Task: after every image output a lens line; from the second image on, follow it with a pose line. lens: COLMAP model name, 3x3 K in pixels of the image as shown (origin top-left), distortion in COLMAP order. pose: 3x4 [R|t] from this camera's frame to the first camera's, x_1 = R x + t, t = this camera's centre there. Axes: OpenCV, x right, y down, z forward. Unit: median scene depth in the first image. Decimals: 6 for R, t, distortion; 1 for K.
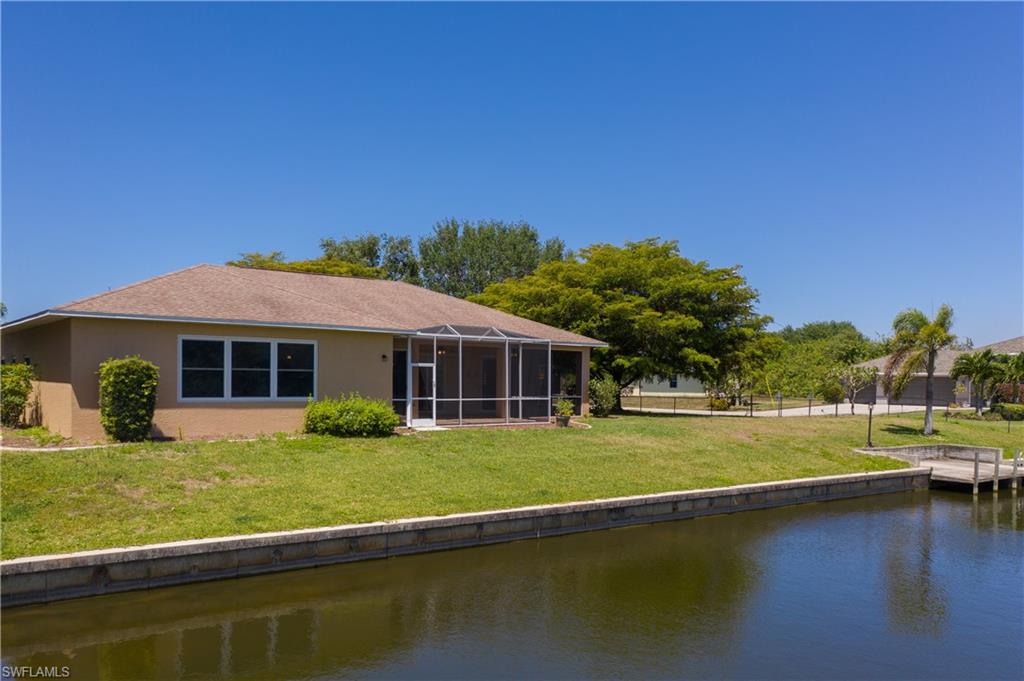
lens RADIAL K [[800.7, 0, 515.4], [0, 800.7, 387.2], [0, 0, 1]] dist [0.002824, 0.043639]
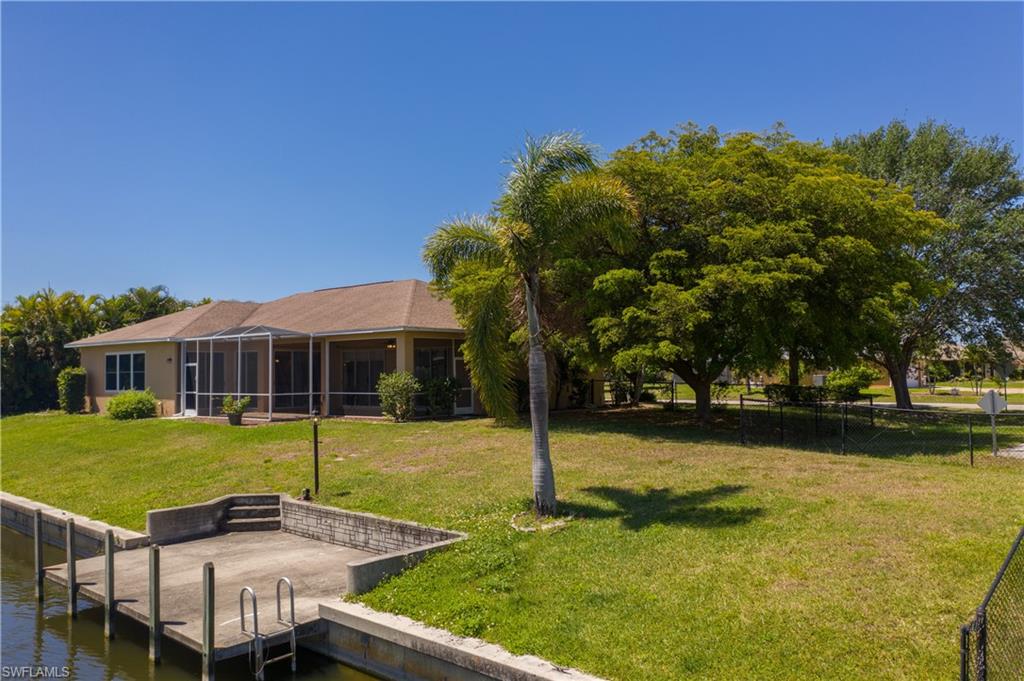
lens RADIAL K [[860.7, 0, 511.8], [0, 860.7, 381.6], [0, 0, 1]] dist [-0.001182, 0.000358]
pose [[0.175050, -0.007194, -0.984533, 0.980729], [0.000622, 0.999974, -0.007197, 0.005789], [0.984559, 0.000648, 0.175050, 0.992646]]
